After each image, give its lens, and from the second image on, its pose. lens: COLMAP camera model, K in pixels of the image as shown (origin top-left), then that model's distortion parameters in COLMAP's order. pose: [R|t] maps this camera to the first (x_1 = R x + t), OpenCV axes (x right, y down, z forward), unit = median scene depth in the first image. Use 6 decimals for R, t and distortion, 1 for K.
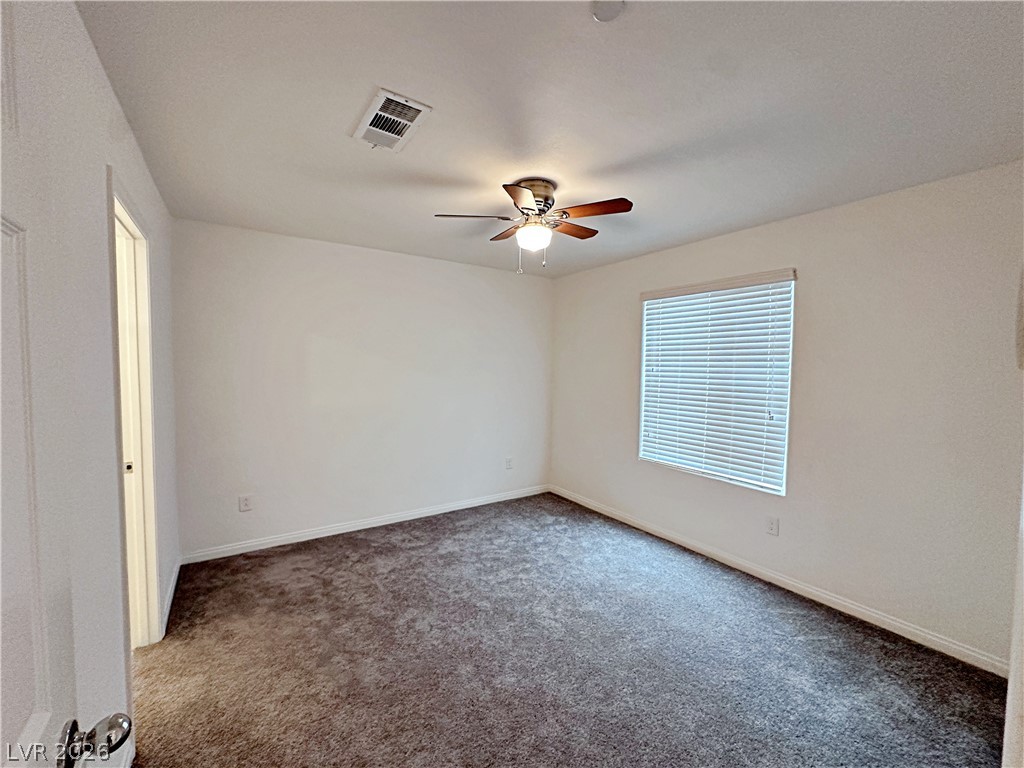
lens RADIAL K [[410.5, 0, 512.0], [0, 410.5, 384.0], [0, 0, 1]] dist [-0.004831, 0.000046]
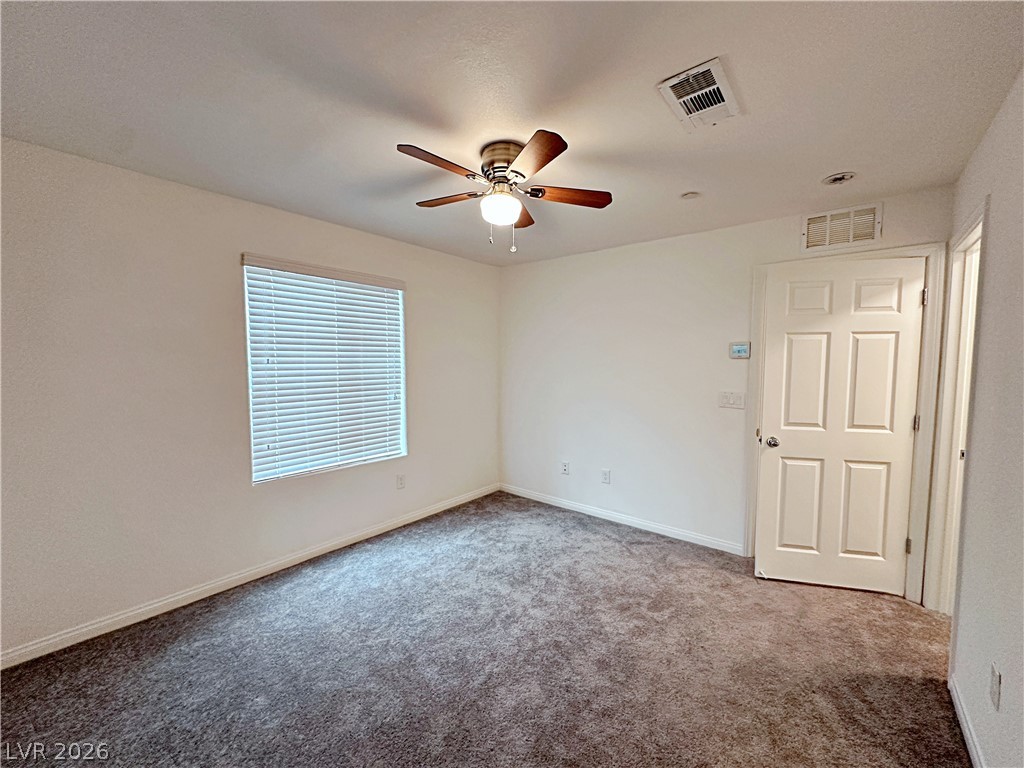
lens RADIAL K [[410.5, 0, 512.0], [0, 410.5, 384.0], [0, 0, 1]] dist [-0.004831, 0.000046]
pose [[-0.273962, -0.072292, 0.959020, -0.633016], [0.043316, 0.995232, 0.087395, -0.049038], [-0.960765, 0.065484, -0.269524, 0.964860]]
